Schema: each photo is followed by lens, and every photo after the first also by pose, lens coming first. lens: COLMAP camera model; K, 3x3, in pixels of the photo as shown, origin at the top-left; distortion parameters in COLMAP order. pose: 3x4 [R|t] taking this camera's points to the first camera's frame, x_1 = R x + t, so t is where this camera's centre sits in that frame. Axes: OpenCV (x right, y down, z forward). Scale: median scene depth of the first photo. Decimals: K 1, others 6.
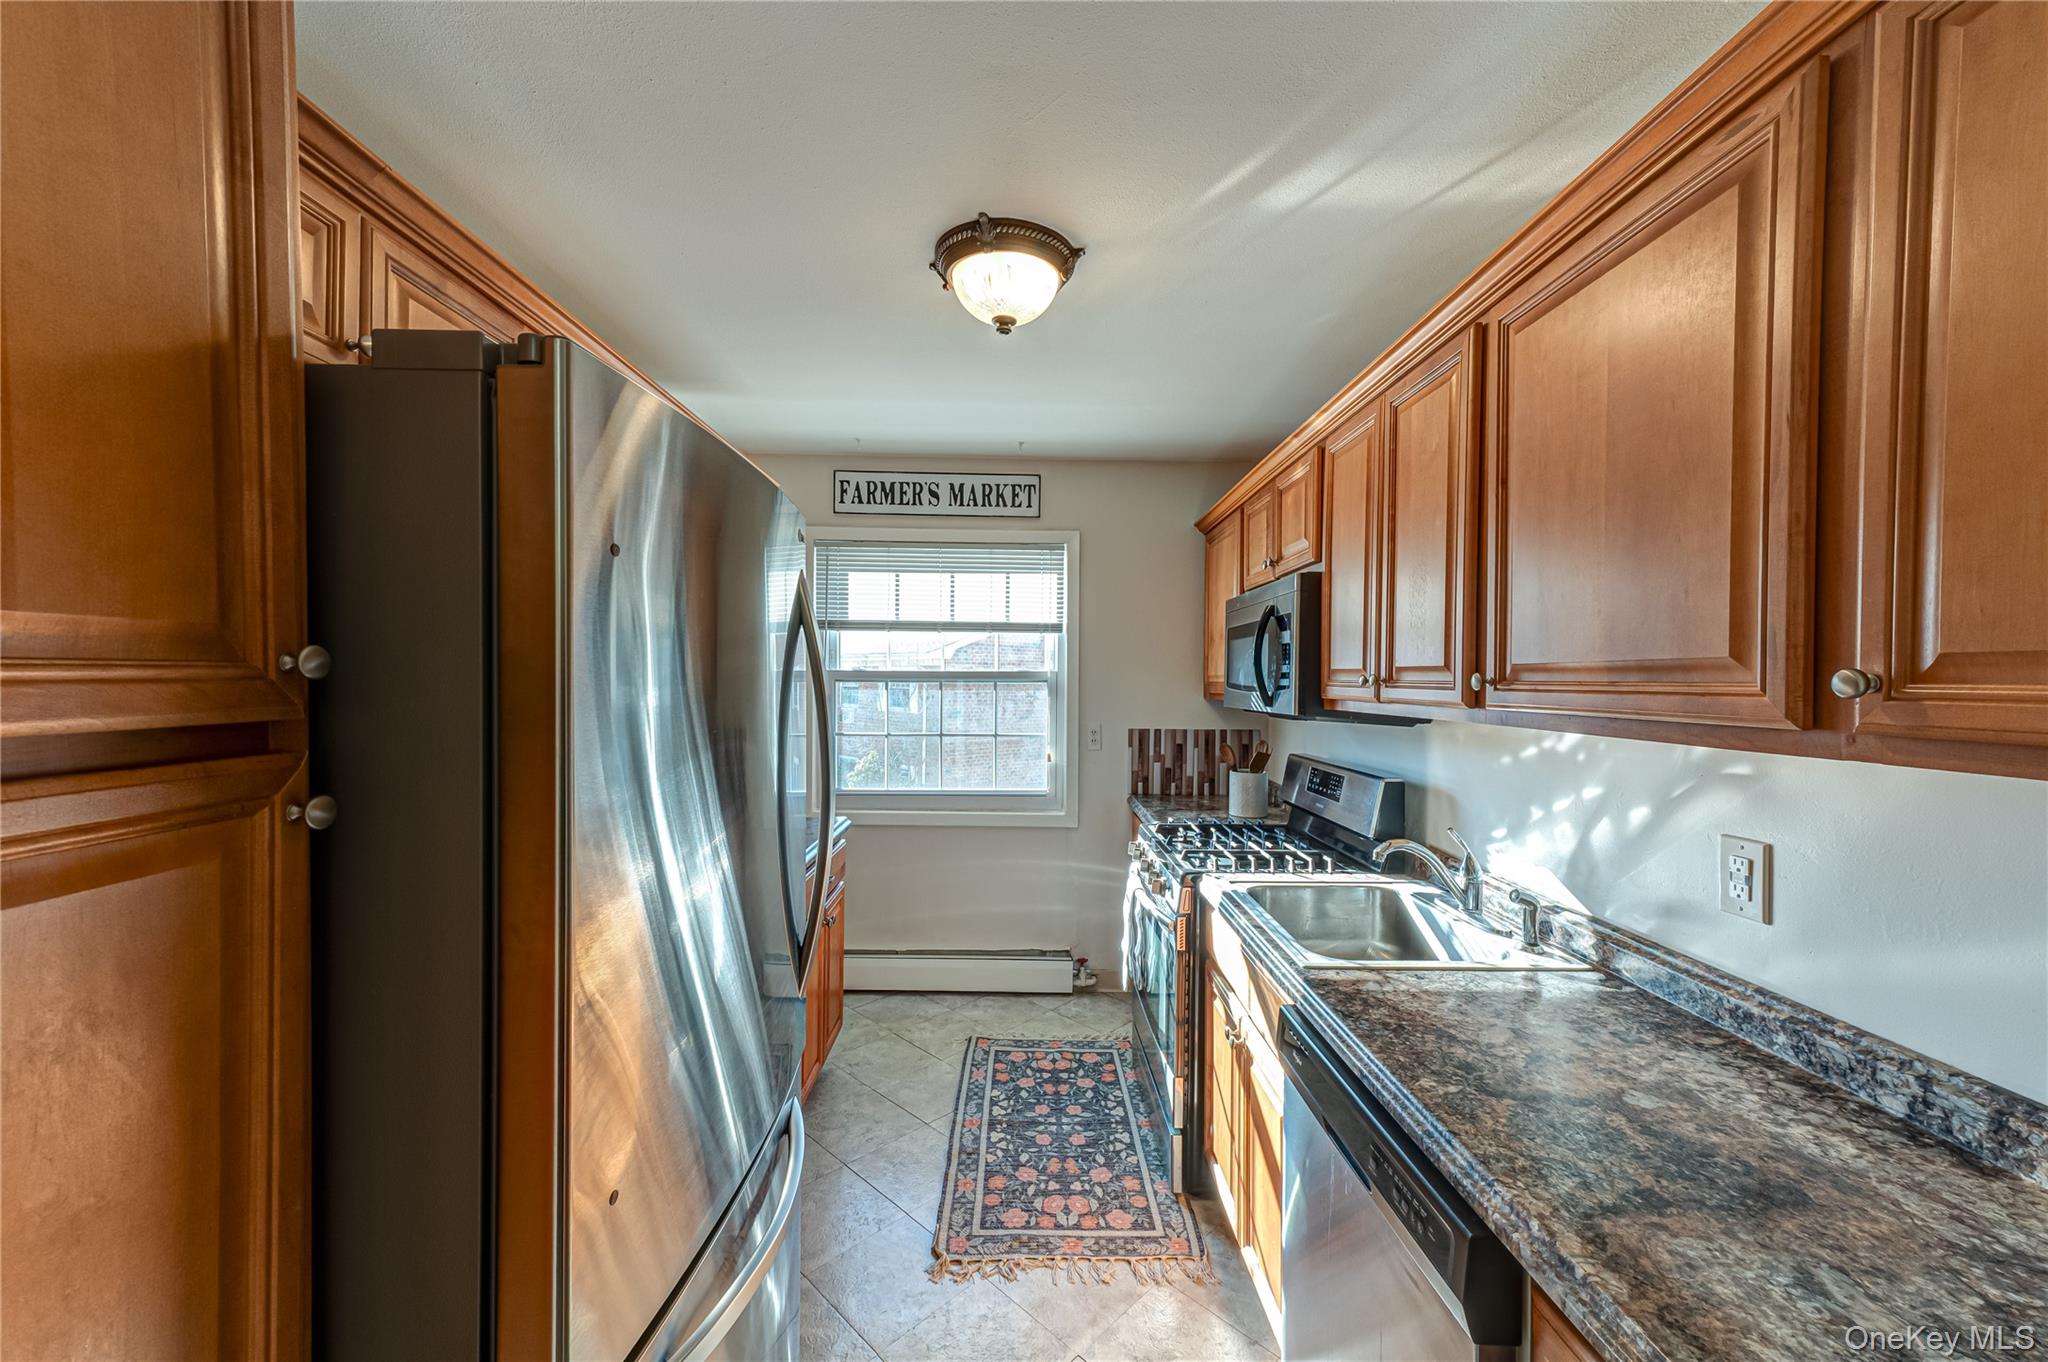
lens RADIAL K [[795.0, 0, 996.4], [0, 795.0, 689.4], [0, 0, 1]] dist [0.011811, 0.001504]
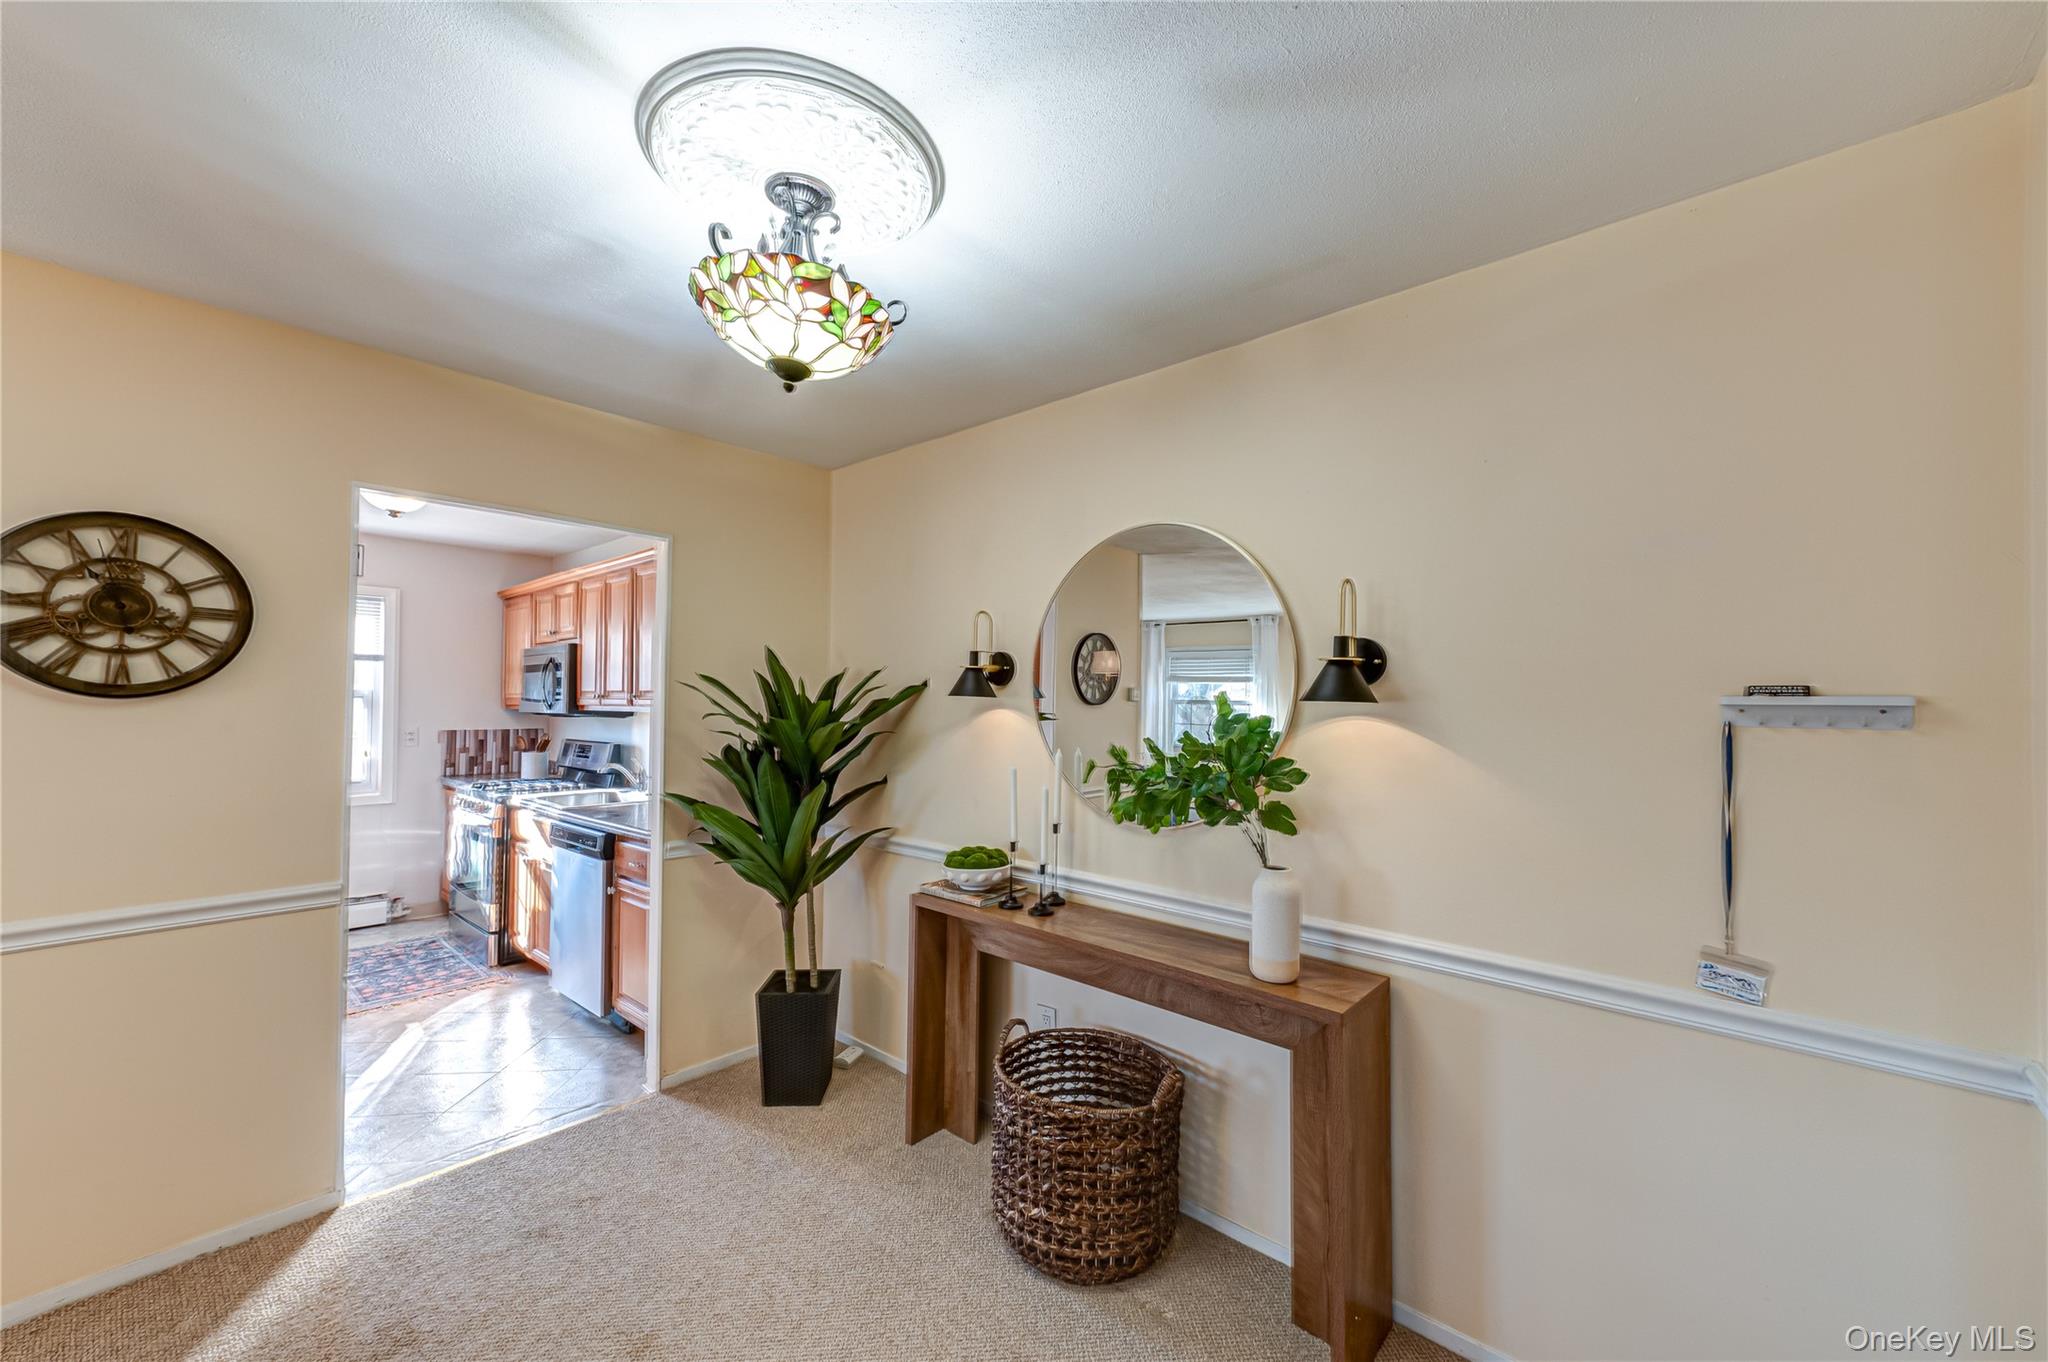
lens RADIAL K [[795.0, 0, 1030.0], [0, 795.0, 685.2], [0, 0, 1]] dist [0.011811, 0.001504]
pose [[0.645269, 0.012027, 0.763860, -0.394410], [0.005893, 0.999768, -0.020720, 0.009579], [-0.763932, 0.017872, 0.645049, -1.162849]]
